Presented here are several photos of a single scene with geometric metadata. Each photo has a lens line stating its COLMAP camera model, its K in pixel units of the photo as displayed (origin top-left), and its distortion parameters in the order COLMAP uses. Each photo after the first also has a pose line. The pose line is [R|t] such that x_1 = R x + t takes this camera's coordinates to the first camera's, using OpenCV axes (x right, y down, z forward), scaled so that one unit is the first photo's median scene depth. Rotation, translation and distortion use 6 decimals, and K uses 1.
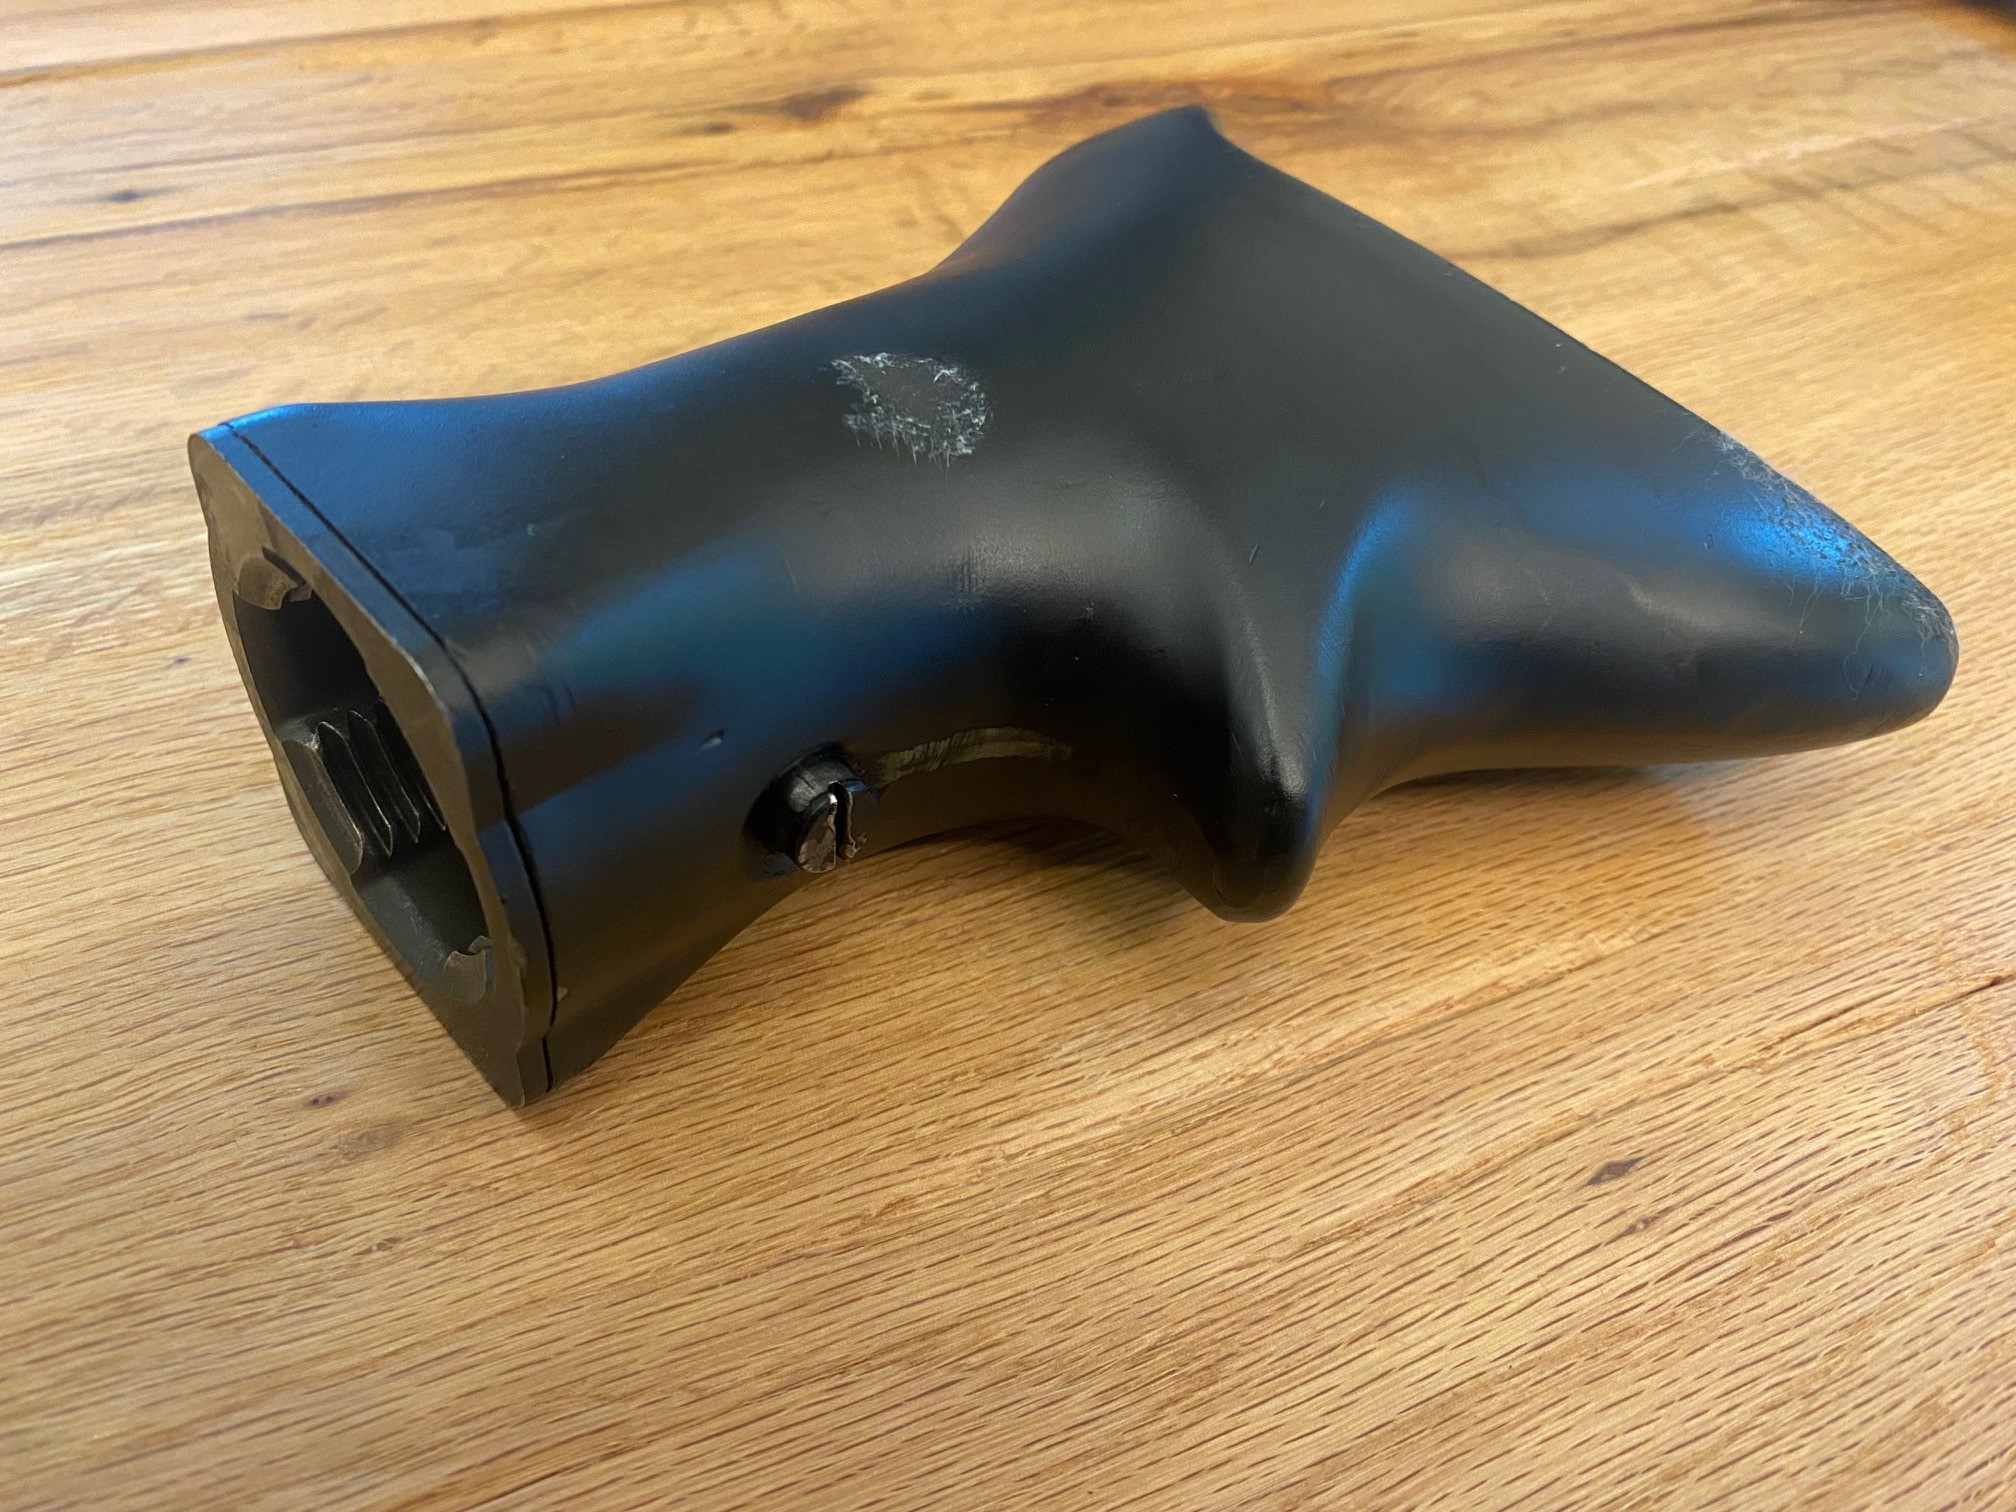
lens RADIAL K [[1649.9, 0, 1008.0], [0, 1649.9, 756.0], [0, 0, 1]] dist [-0.033610, 0.025010]
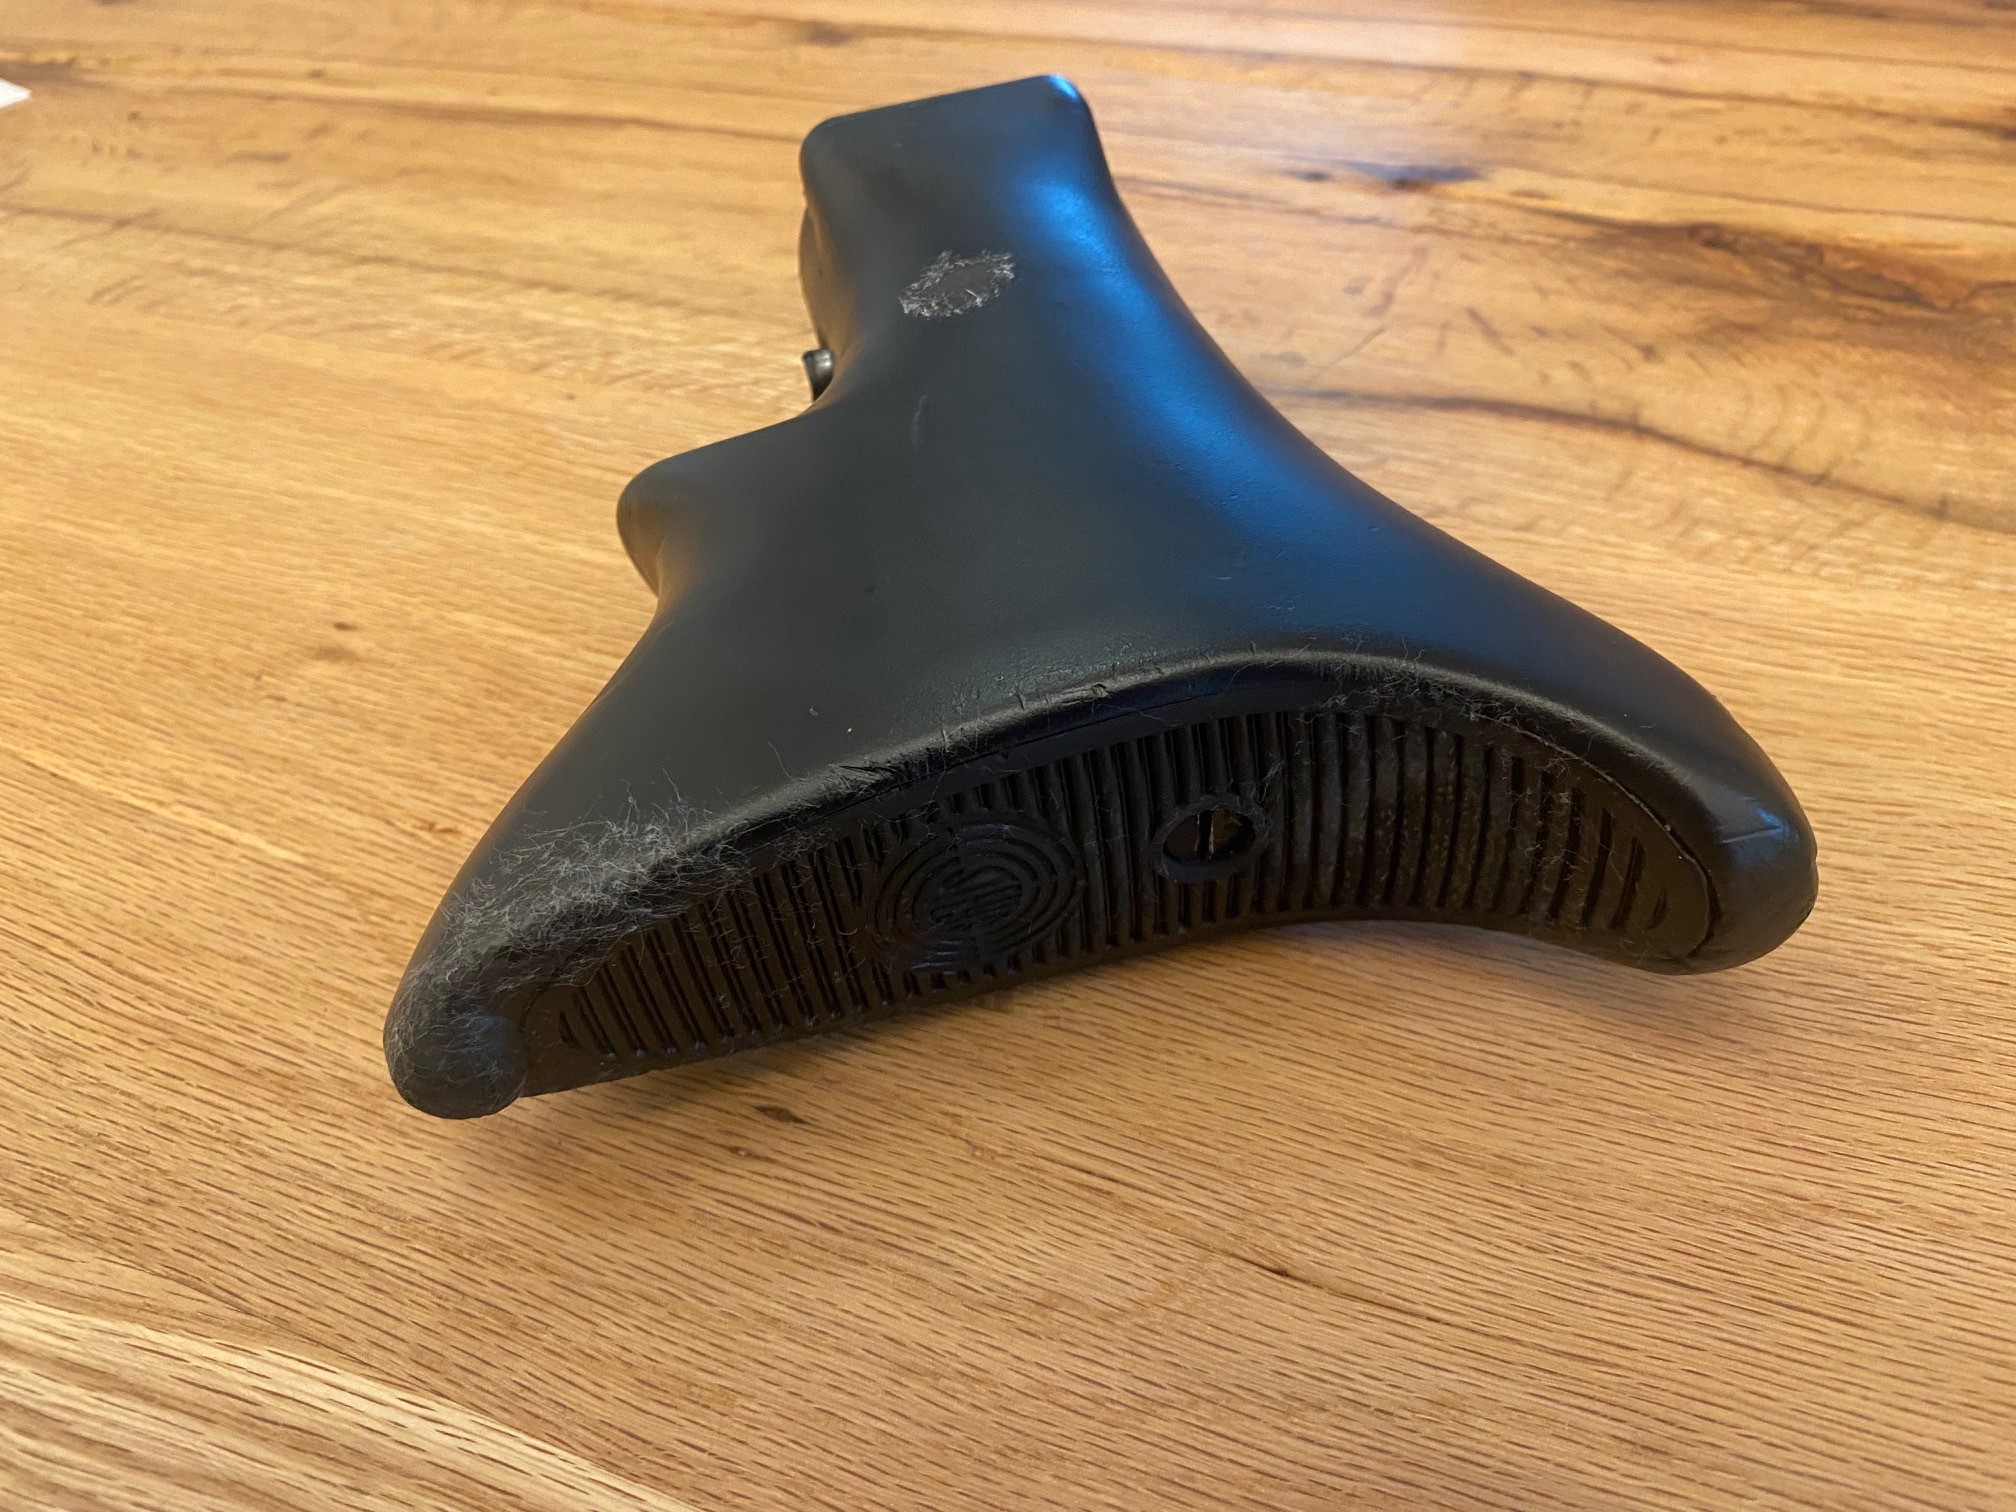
lens RADIAL K [[1649.9, 0, 1008.0], [0, 1649.9, 756.0], [0, 0, 1]] dist [-0.033610, 0.025010]
pose [[0.645064, 0.428197, -0.632882, 1.117236], [-0.438064, 0.885853, 0.152855, -0.221473], [0.626093, 0.178642, 0.759009, 0.181556]]
